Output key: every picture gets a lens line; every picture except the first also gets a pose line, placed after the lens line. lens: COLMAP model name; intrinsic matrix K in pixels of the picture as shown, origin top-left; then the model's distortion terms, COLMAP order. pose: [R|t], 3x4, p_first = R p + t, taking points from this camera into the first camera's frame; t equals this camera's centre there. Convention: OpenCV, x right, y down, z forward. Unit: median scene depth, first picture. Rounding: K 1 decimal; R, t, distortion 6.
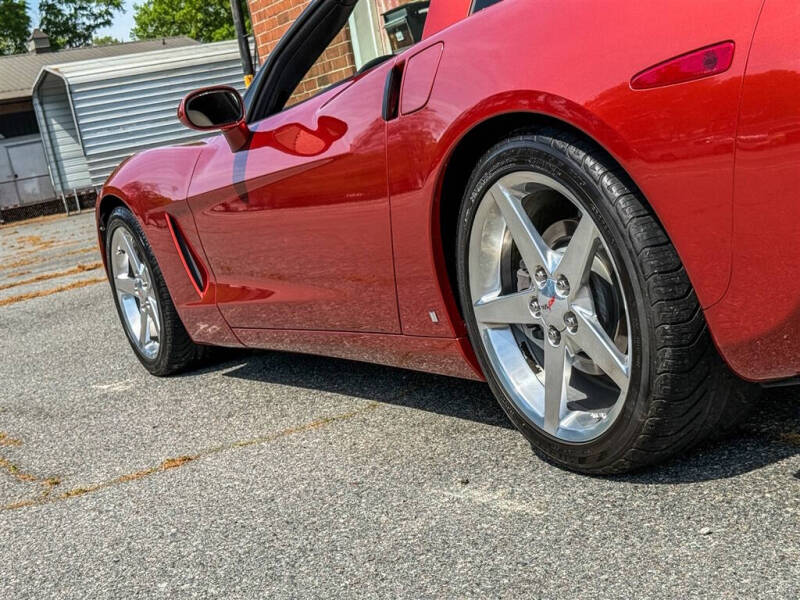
lens RADIAL K [[1351.6, 0, 400.0], [0, 1351.6, 300.0], [0, 0, 1]] dist [0.195132, -0.271811]
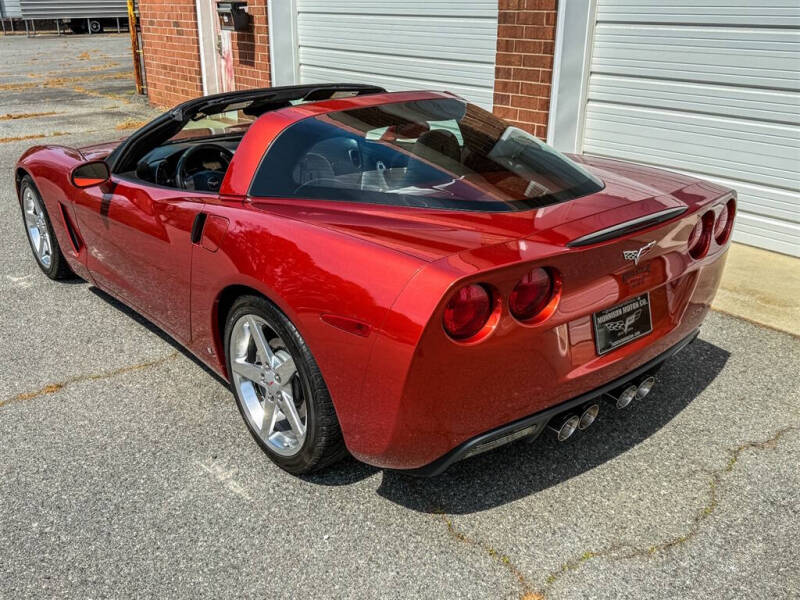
lens RADIAL K [[753.3, 0, 400.0], [0, 753.3, 300.0], [0, 0, 1]] dist [0.148068, -0.312090]
pose [[0.962752, 0.097779, 0.252088, 0.005564], [-0.153153, 0.965545, 0.210396, -0.239302], [-0.222830, -0.241167, 0.944556, -0.001496]]
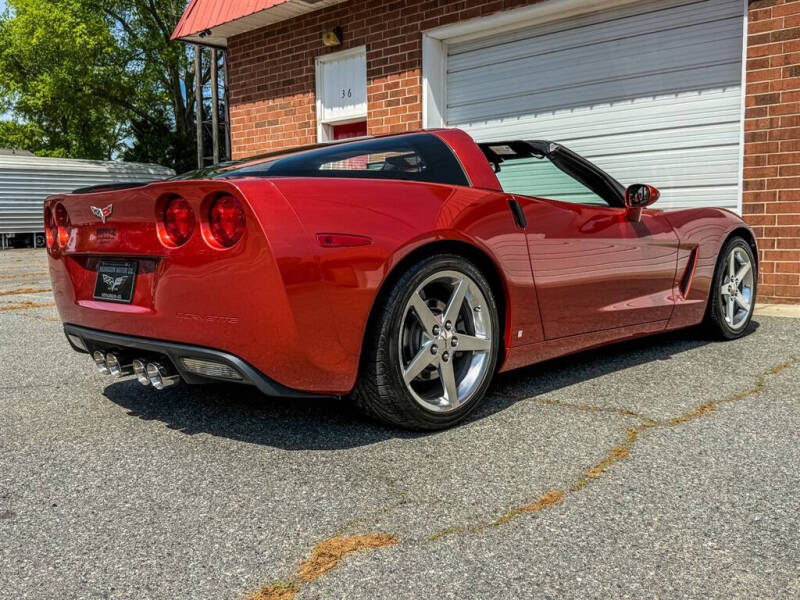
lens RADIAL K [[753.3, 0, 400.0], [0, 753.3, 300.0], [0, 0, 1]] dist [0.148068, -0.312090]
pose [[0.925198, 0.135486, 0.354475, -0.746757], [-0.112311, 0.990008, -0.085261, 0.099041], [-0.362485, 0.039072, 0.931170, 0.273531]]
